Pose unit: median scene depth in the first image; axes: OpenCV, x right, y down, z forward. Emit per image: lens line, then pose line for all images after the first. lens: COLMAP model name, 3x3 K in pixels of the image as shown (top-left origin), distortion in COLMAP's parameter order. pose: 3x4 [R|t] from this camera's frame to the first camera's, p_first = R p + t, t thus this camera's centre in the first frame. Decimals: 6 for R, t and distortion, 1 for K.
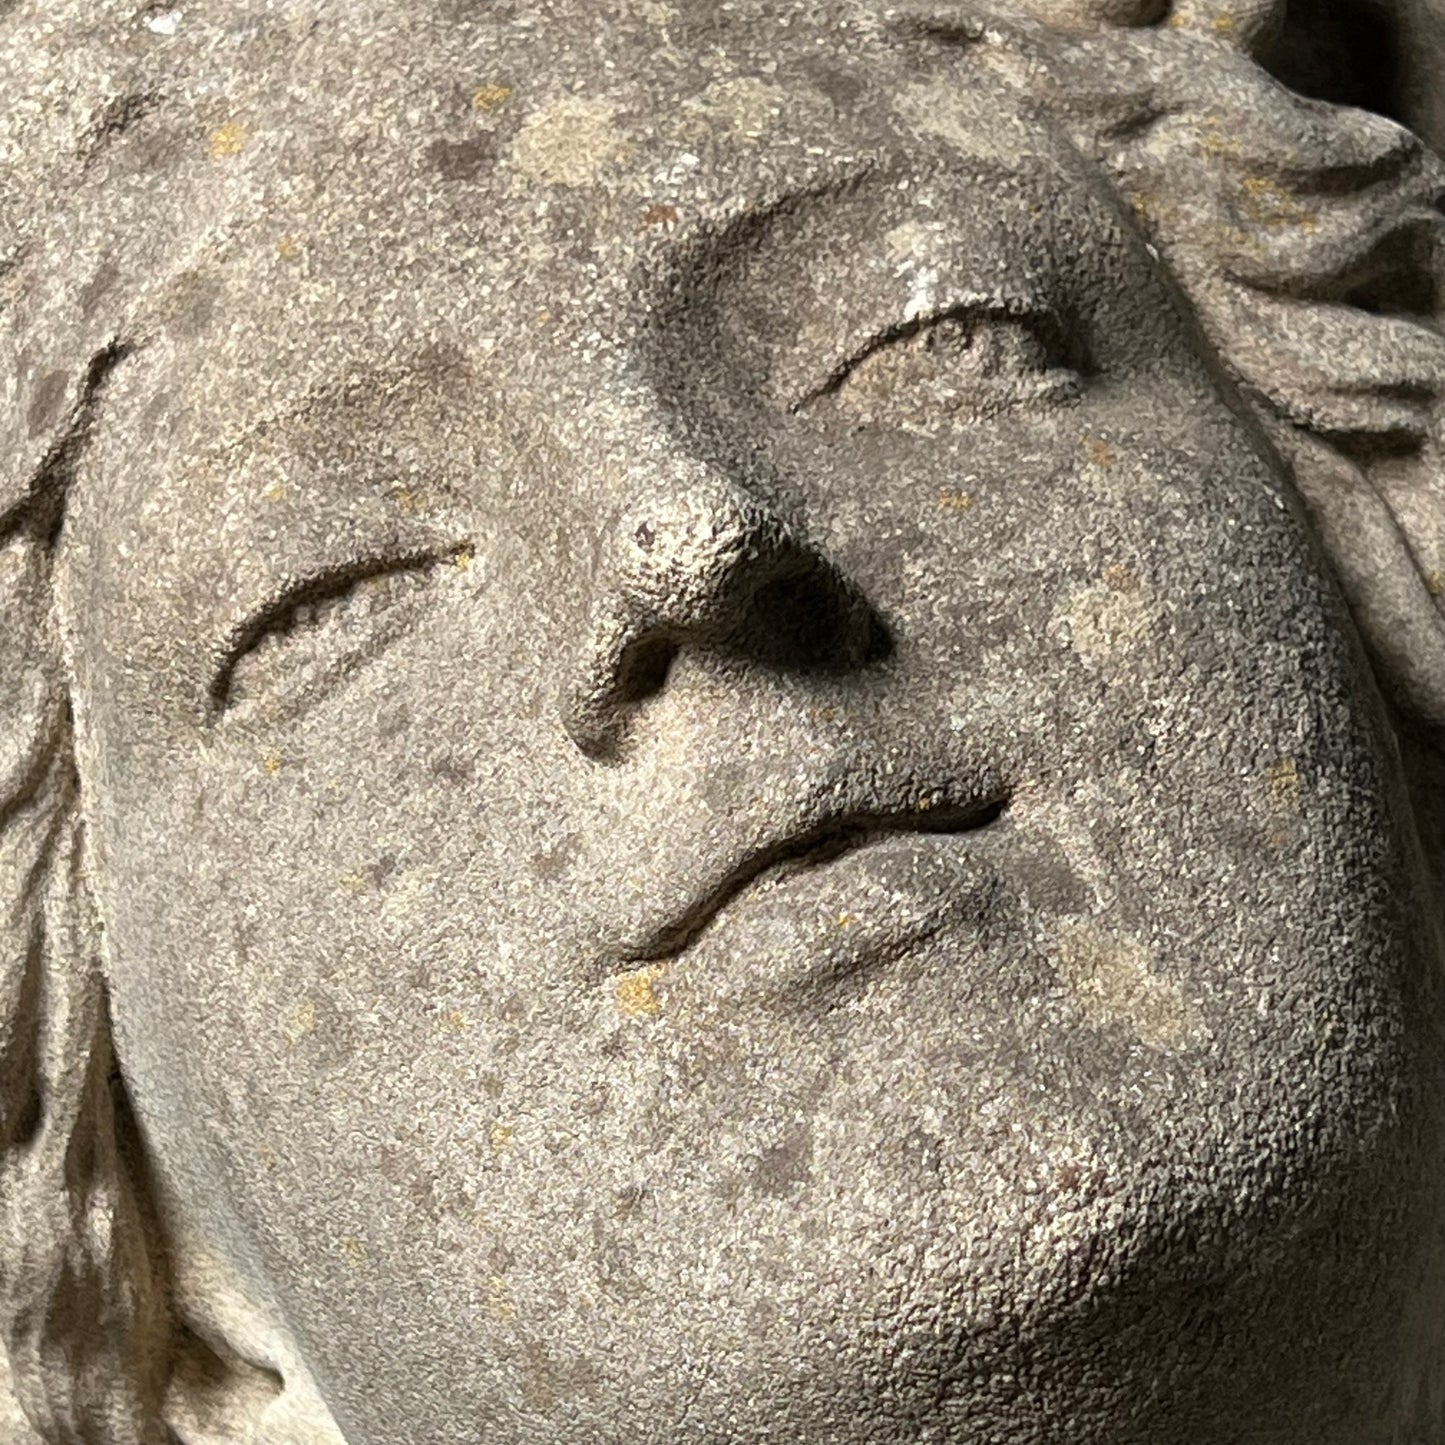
lens RADIAL K [[4465.0, 0, 740.9], [0, 4465.0, 720.4], [0, 0, 1]] dist [-0.375692, 11.635293]
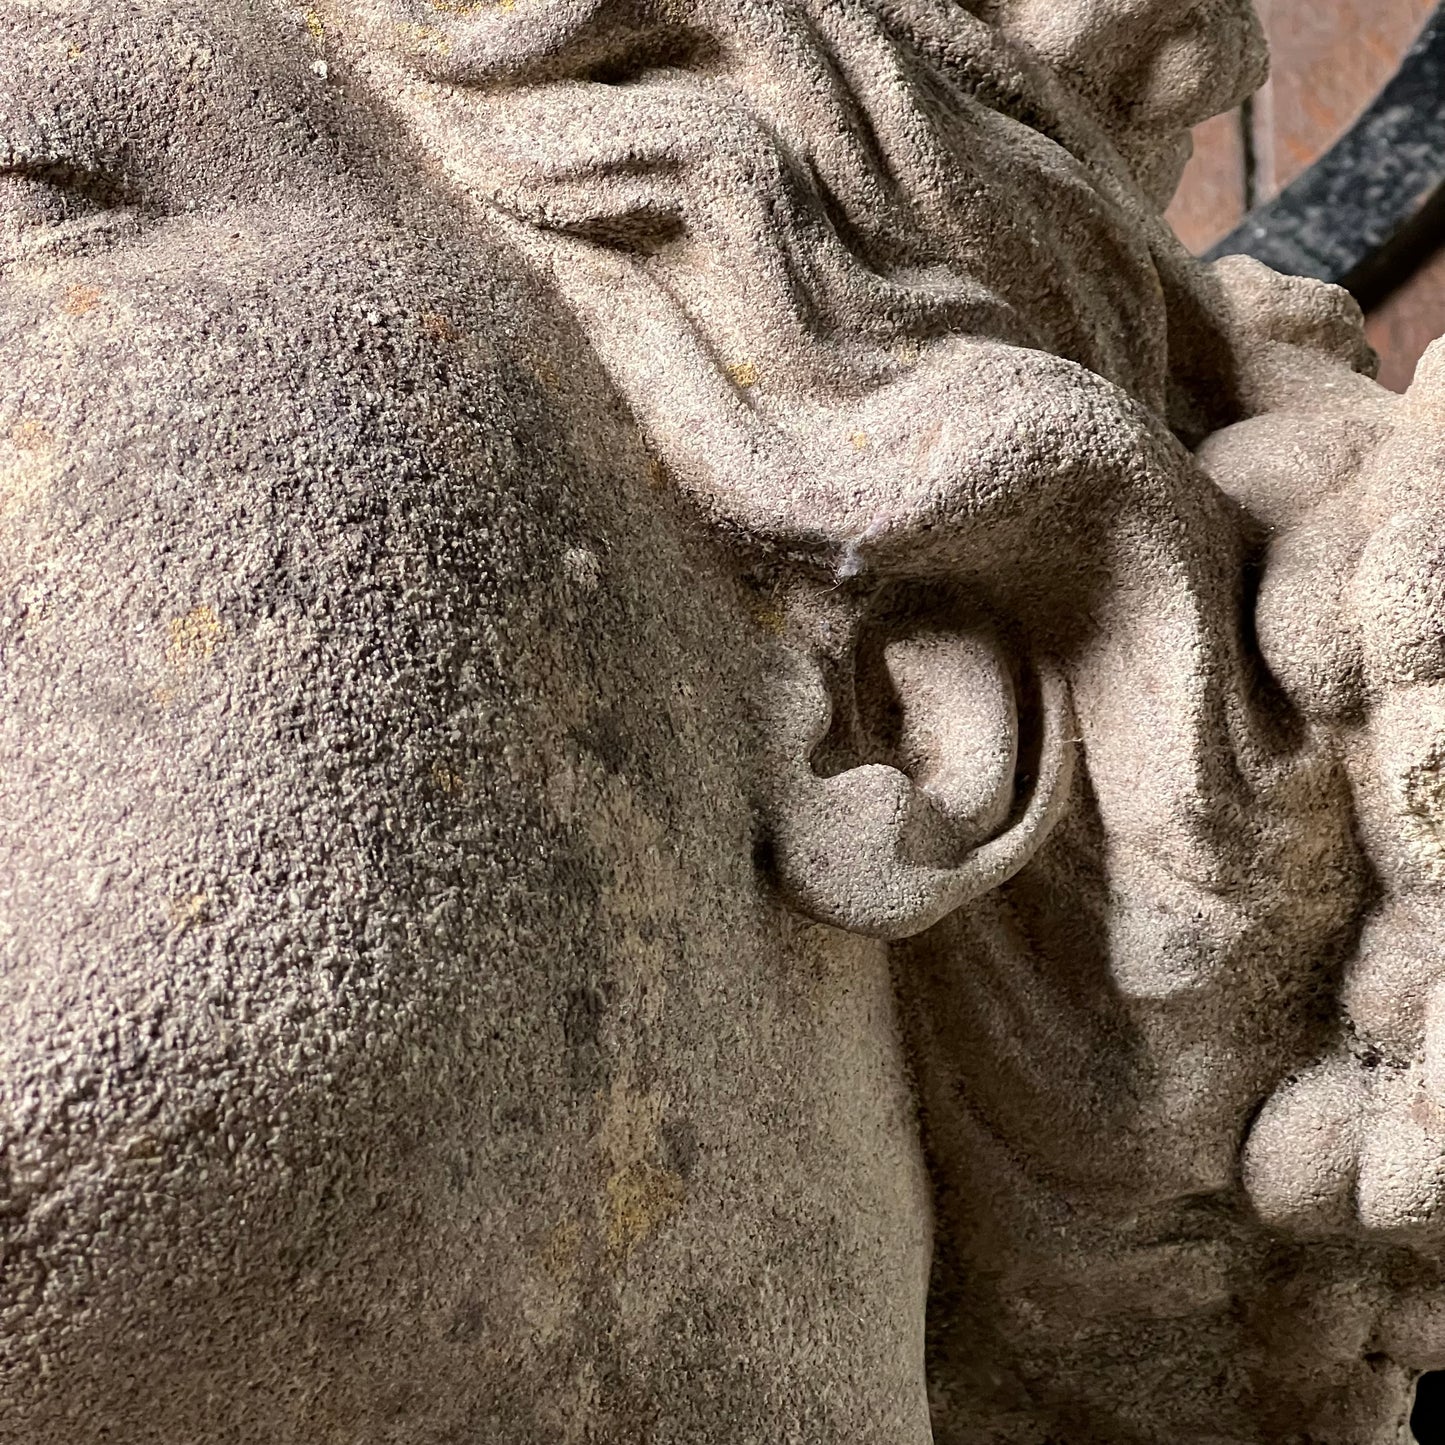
lens RADIAL K [[4353.5, 0, 722.5], [0, 4353.5, 722.5], [0, 0, 1]] dist [-0.389009, 9.729633]
pose [[0.915383, -0.150300, -0.373475, 0.547912], [0.146248, 0.988465, -0.039341, 0.082541], [0.375080, -0.018607, 0.926806, 0.253696]]
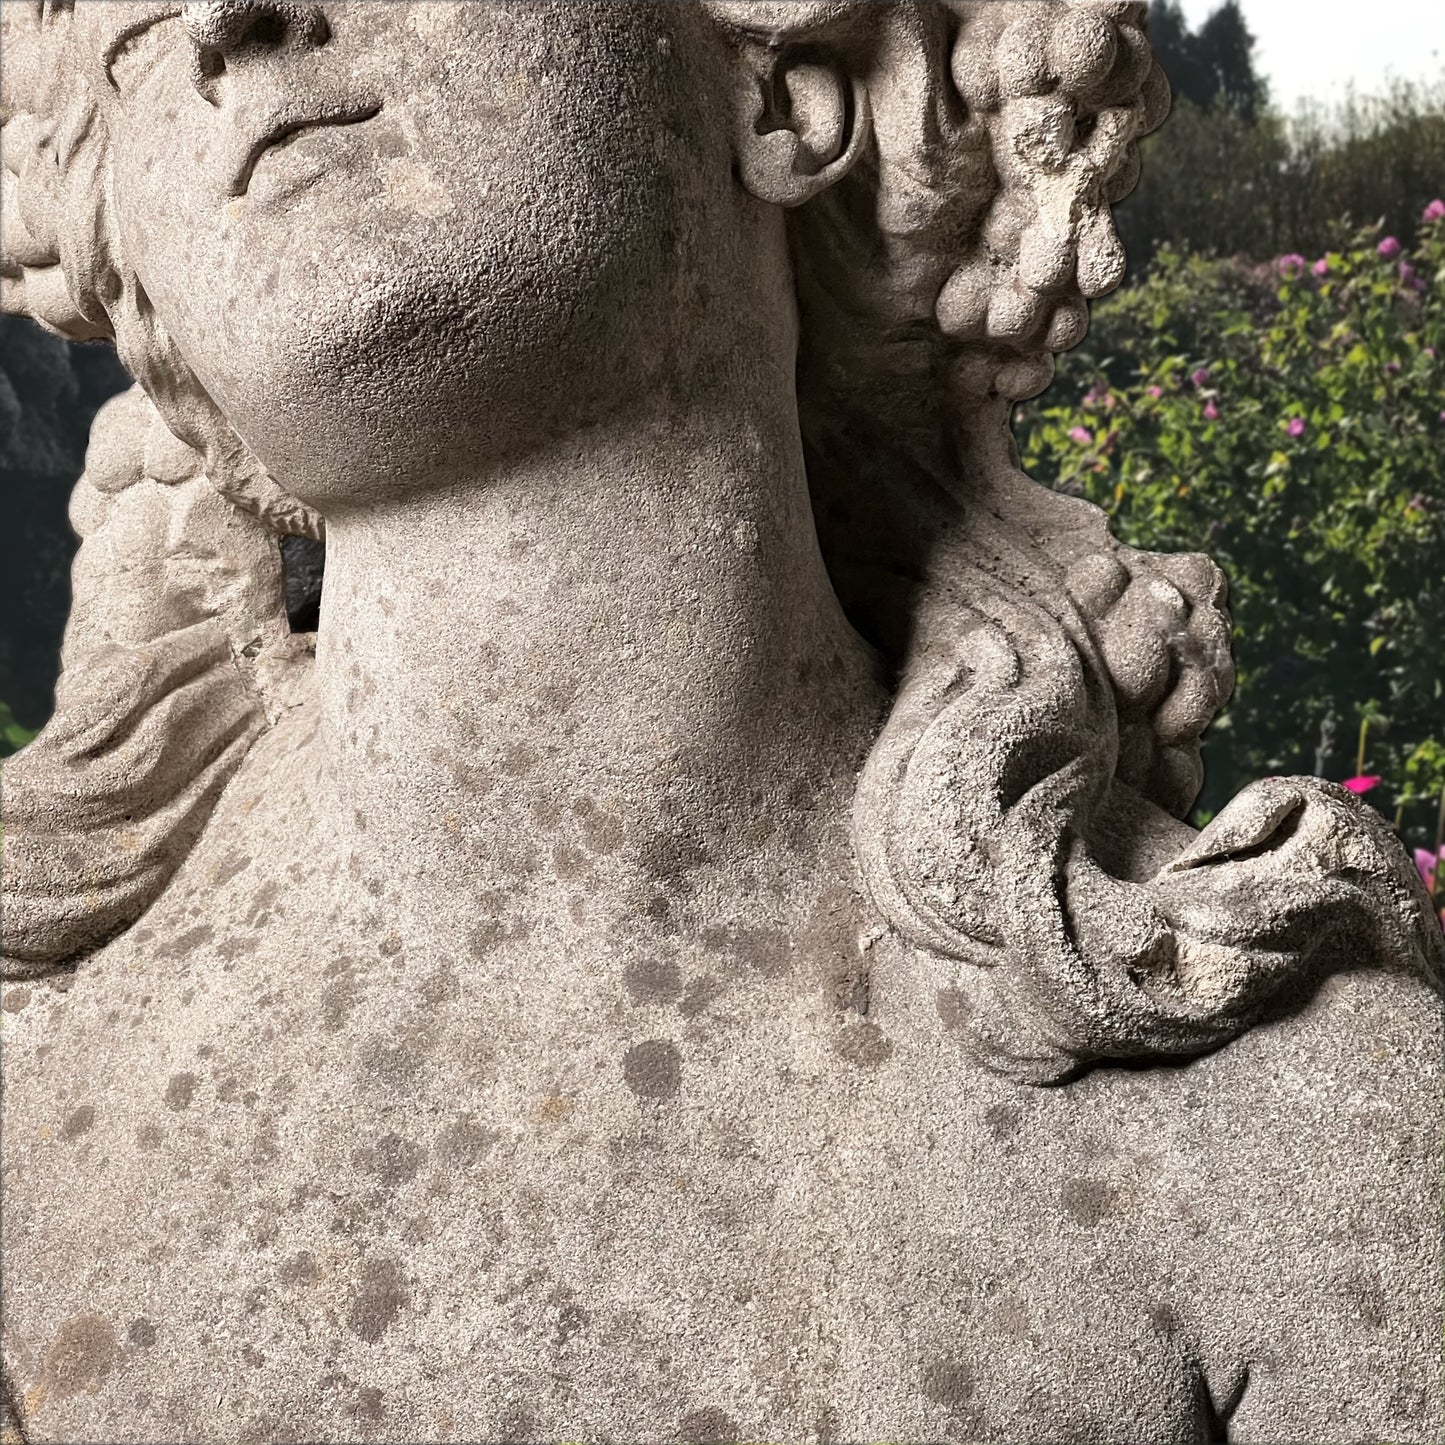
lens RADIAL K [[4353.5, 0, 722.5], [0, 4353.5, 722.5], [0, 0, 1]] dist [-0.389009, 9.729633]
pose [[0.939930, -0.056146, -0.336718, 0.927313], [0.119348, 0.978182, 0.170048, -0.028962], [0.319823, -0.200020, 0.926124, -0.996421]]
